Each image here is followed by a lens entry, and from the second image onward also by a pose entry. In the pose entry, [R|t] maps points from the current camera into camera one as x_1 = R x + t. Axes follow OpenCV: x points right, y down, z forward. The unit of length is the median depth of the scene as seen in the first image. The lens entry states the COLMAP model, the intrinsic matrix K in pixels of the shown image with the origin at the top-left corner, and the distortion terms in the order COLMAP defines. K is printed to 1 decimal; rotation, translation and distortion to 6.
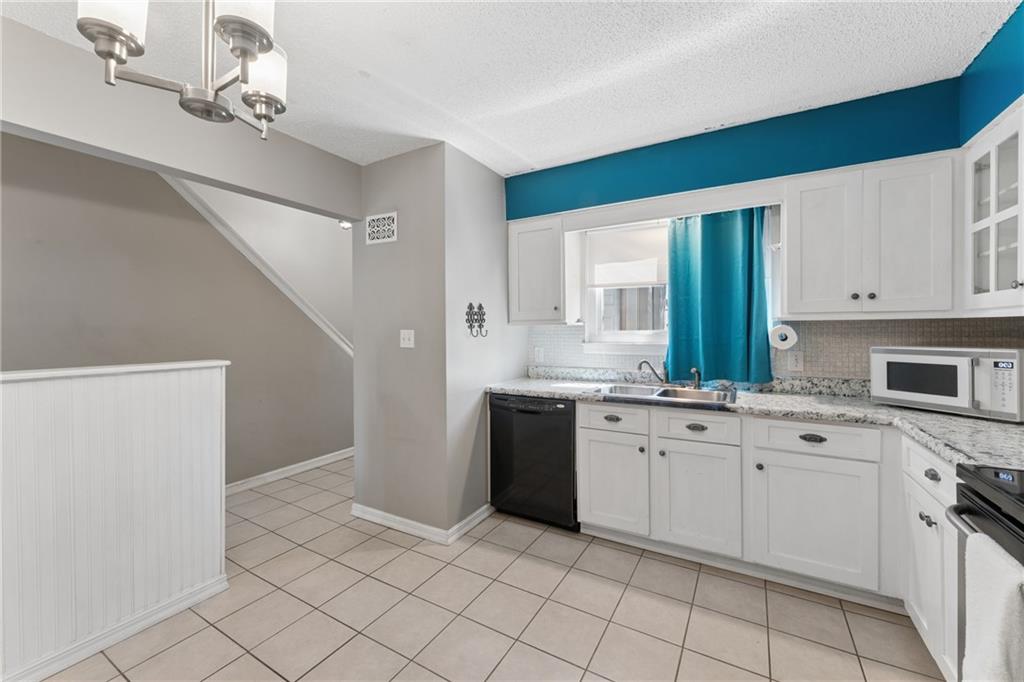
lens RADIAL K [[410.4, 0, 513.9], [0, 410.4, 330.4], [0, 0, 1]] dist [-0.002010, 0.000259]
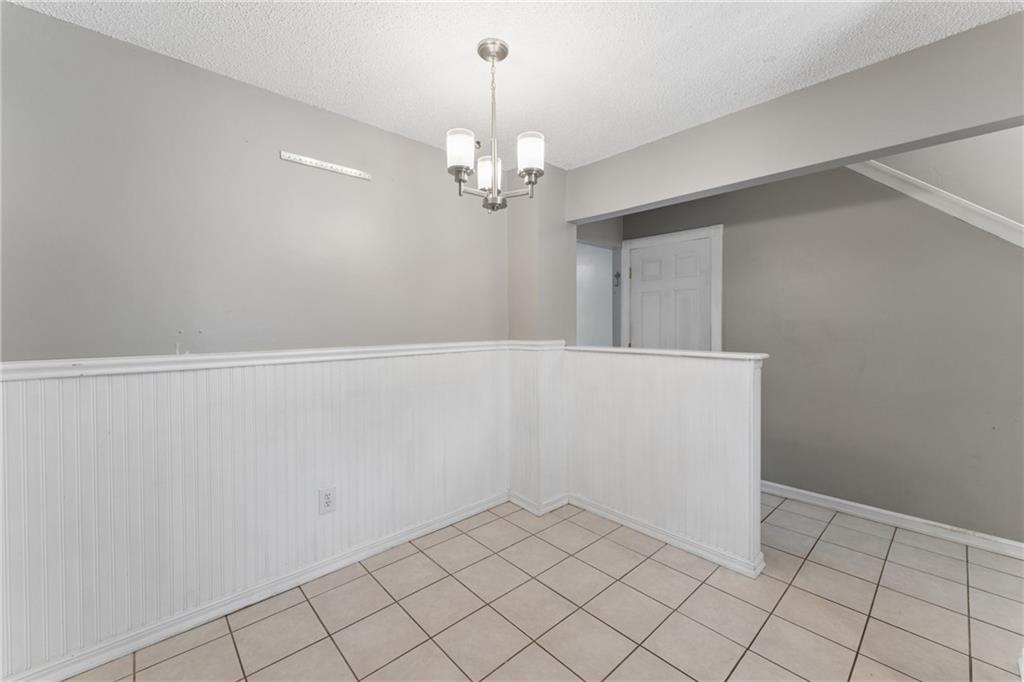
lens RADIAL K [[410.4, 0, 517.2], [0, 410.4, 326.7], [0, 0, 1]] dist [-0.002010, 0.000259]
pose [[-0.296025, 0.004684, -0.955169, 0.437243], [0.001667, 0.999989, 0.004387, 0.000545], [0.955179, -0.000294, -0.296030, 0.734704]]
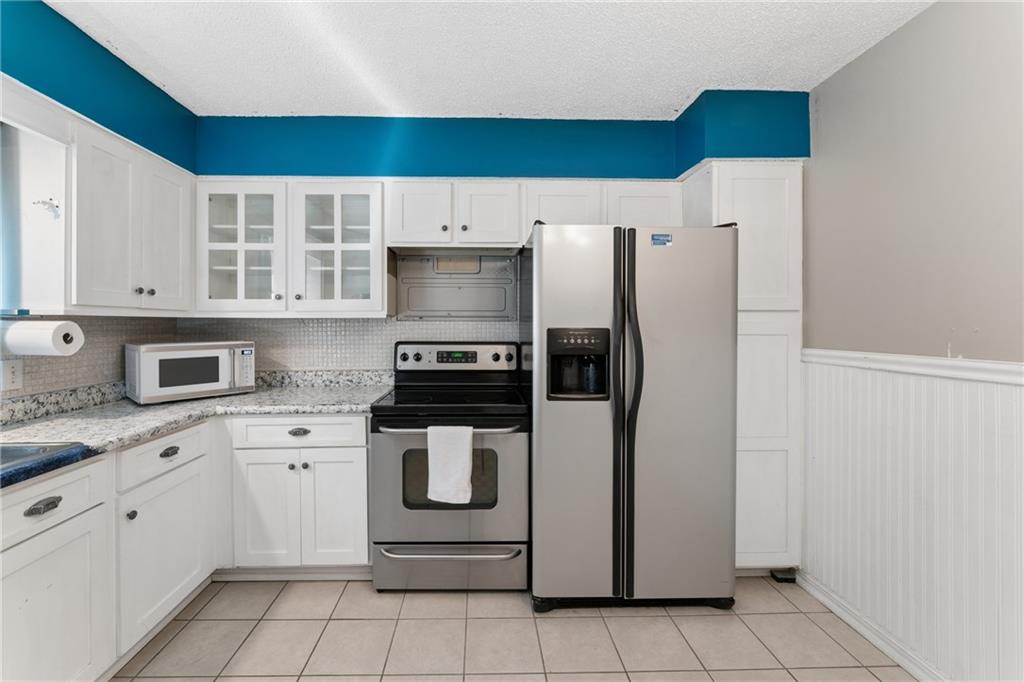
lens RADIAL K [[410.4, 0, 487.3], [0, 410.4, 325.1], [0, 0, 1]] dist [-0.002010, 0.000259]
pose [[-0.512406, 0.007046, 0.858714, -0.349706], [0.007674, 0.999964, -0.003626, 0.002673], [-0.858709, 0.004732, -0.512442, 0.830447]]
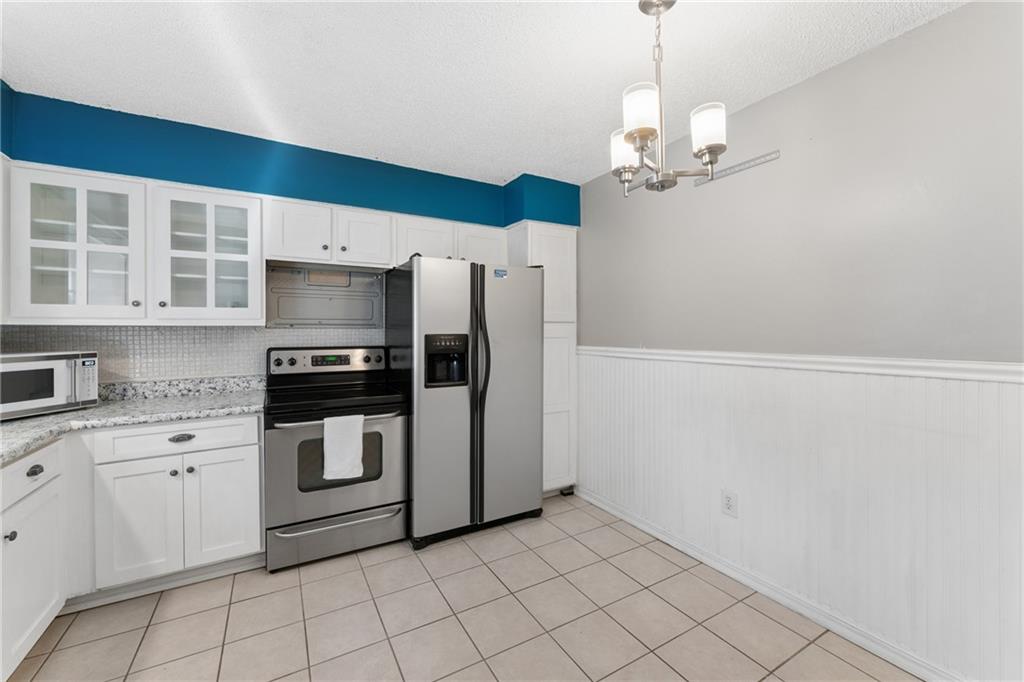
lens RADIAL K [[410.4, 0, 496.1], [0, 410.4, 330.5], [0, 0, 1]] dist [-0.002010, 0.000259]
pose [[-0.849281, 0.009406, 0.527857, -0.454259], [0.011412, 0.999935, 0.000543, -0.002337], [-0.527817, 0.006485, -0.849333, 1.158620]]
